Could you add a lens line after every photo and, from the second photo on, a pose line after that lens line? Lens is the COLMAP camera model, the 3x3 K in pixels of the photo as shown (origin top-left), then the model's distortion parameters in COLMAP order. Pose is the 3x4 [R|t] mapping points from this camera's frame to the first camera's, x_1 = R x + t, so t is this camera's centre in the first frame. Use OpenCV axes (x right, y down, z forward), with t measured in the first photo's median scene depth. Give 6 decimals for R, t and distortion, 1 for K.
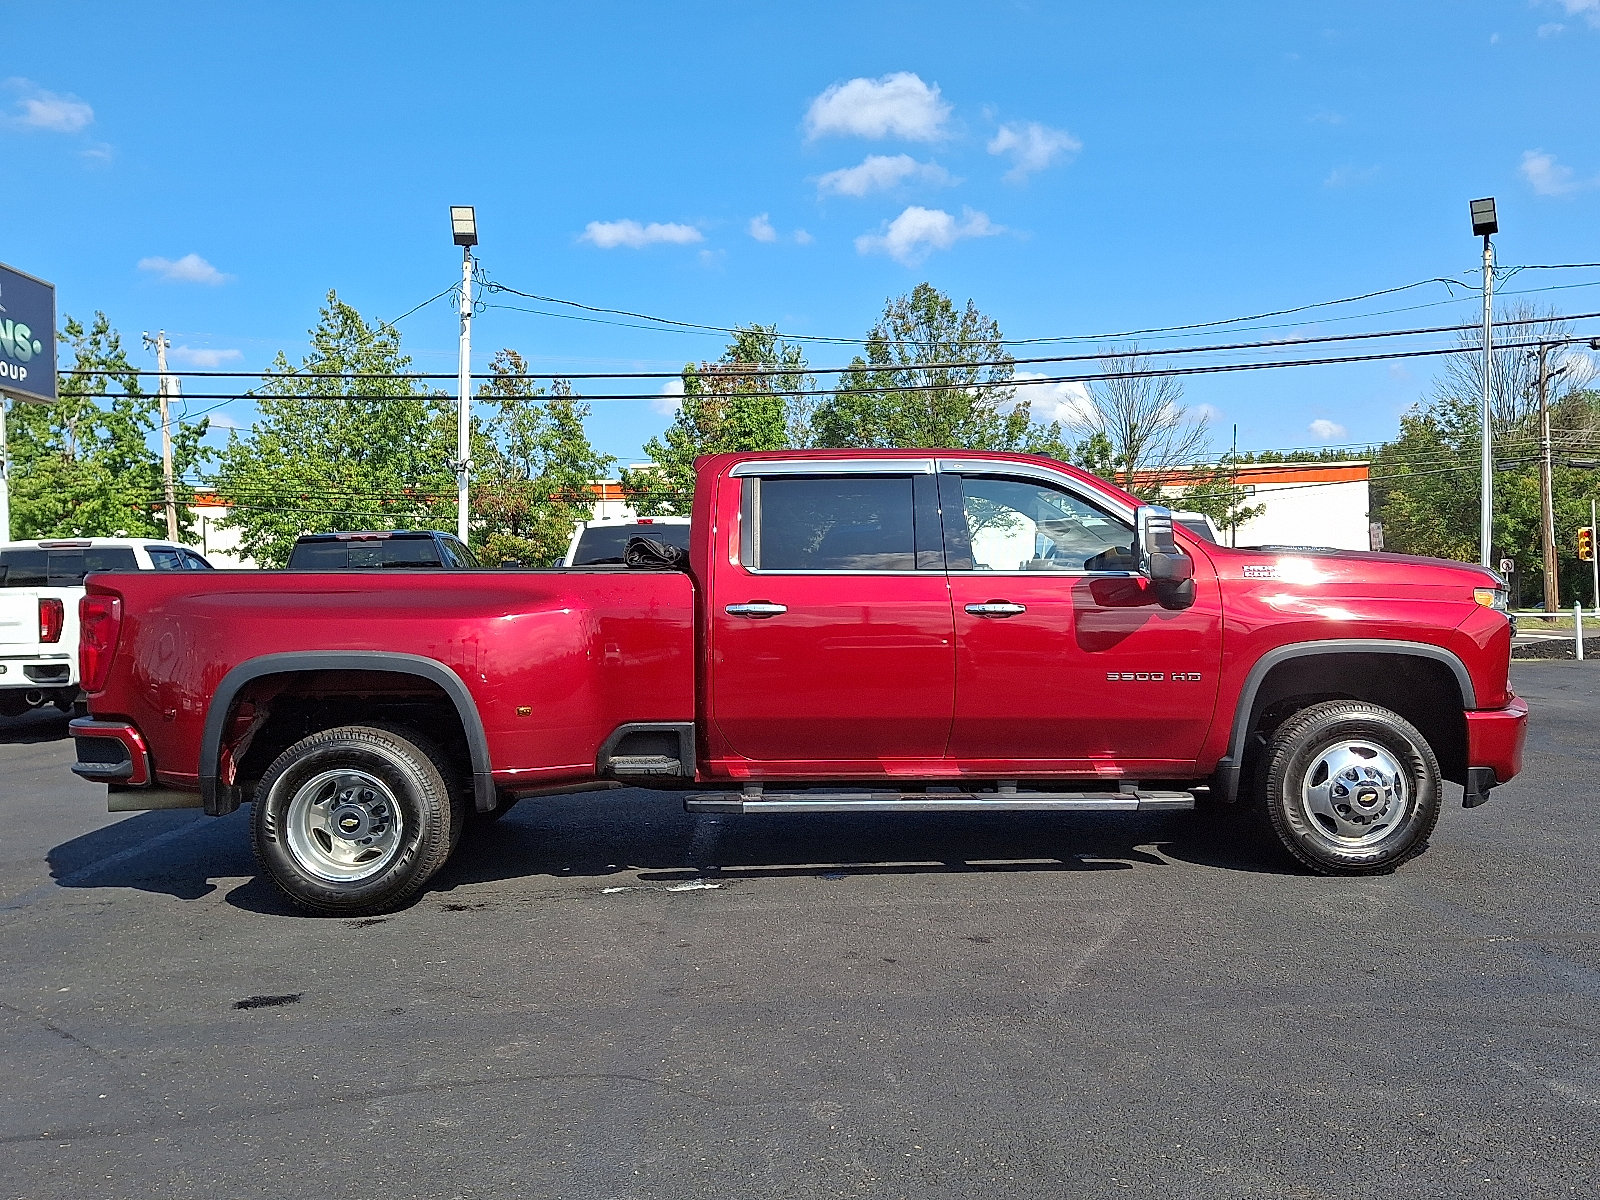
lens RADIAL K [[1384.5, 0, 801.1], [0, 1384.5, 629.1], [0, 0, 1]] dist [0.094506, 0.005067]
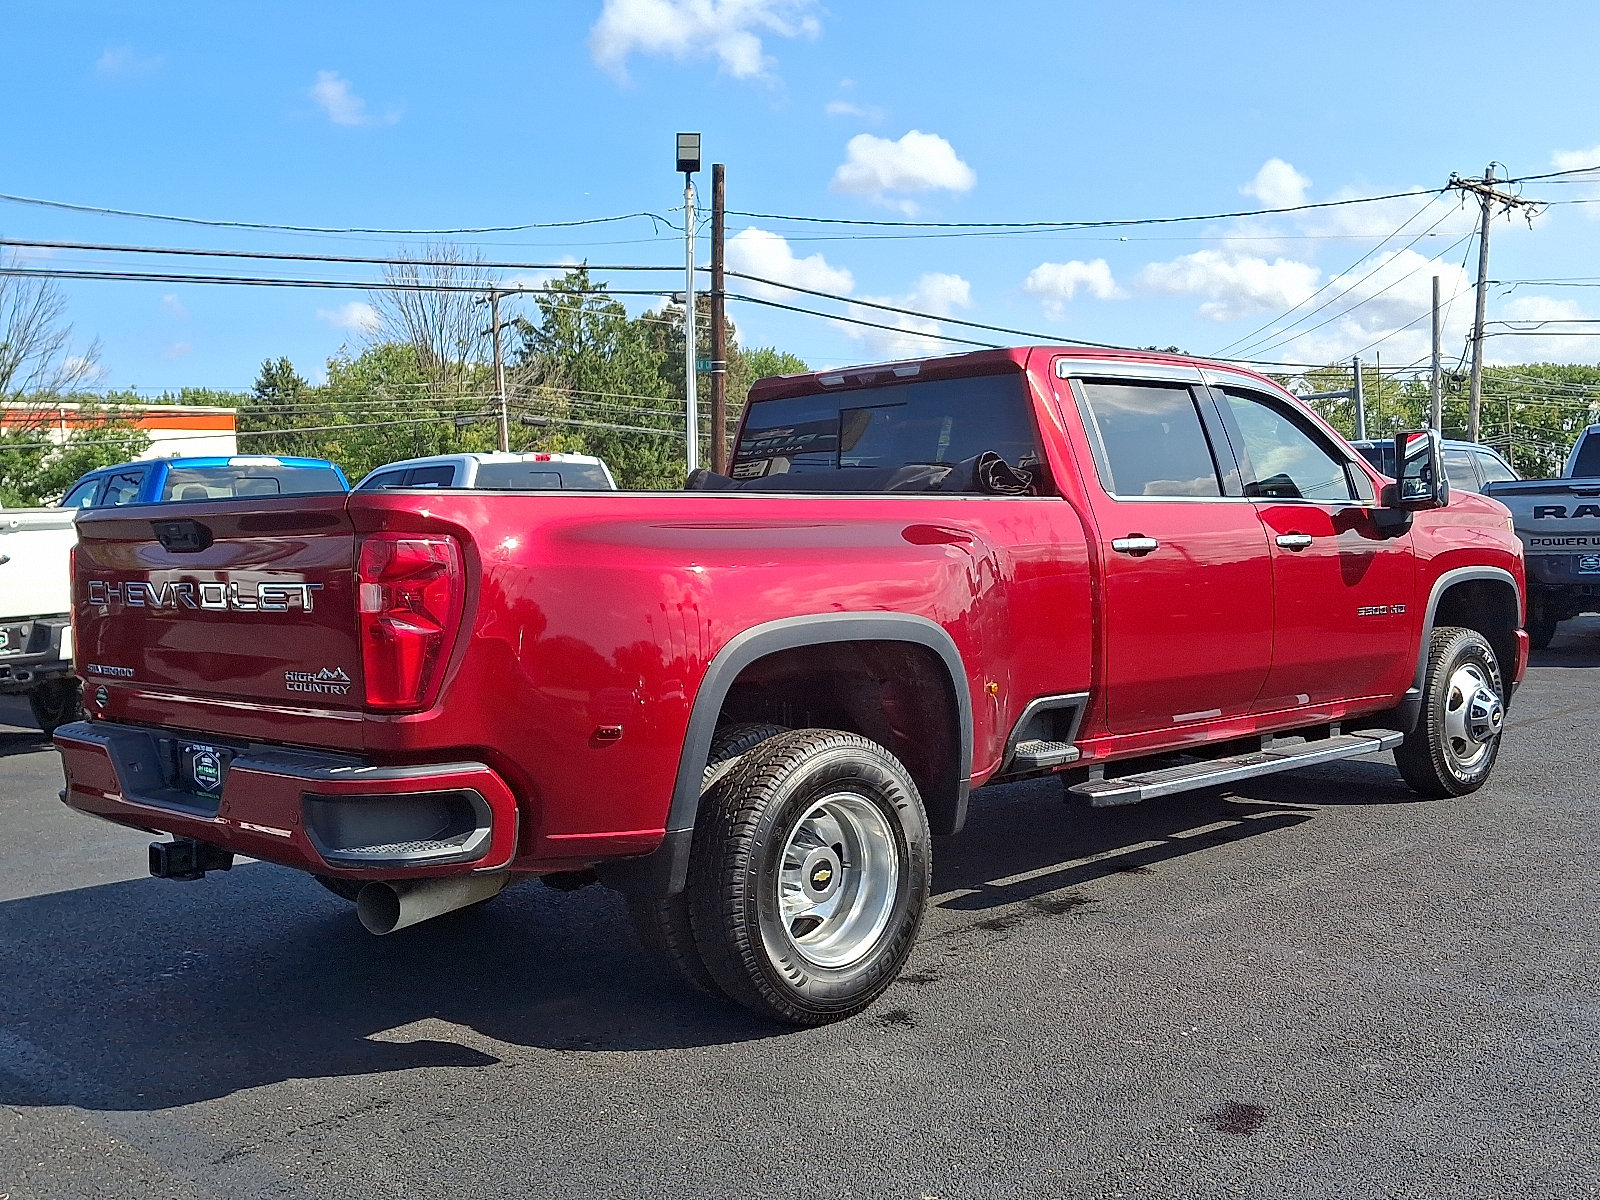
lens RADIAL K [[1666.4, 0, 800.1], [0, 1666.4, 625.3], [0, 0, 1]] dist [0.265209, -0.764323]
pose [[0.712942, -0.044207, 0.699828, -0.127837], [0.037767, 0.998983, 0.024629, 0.000111], [-0.700205, 0.008871, 0.713887, 0.068197]]
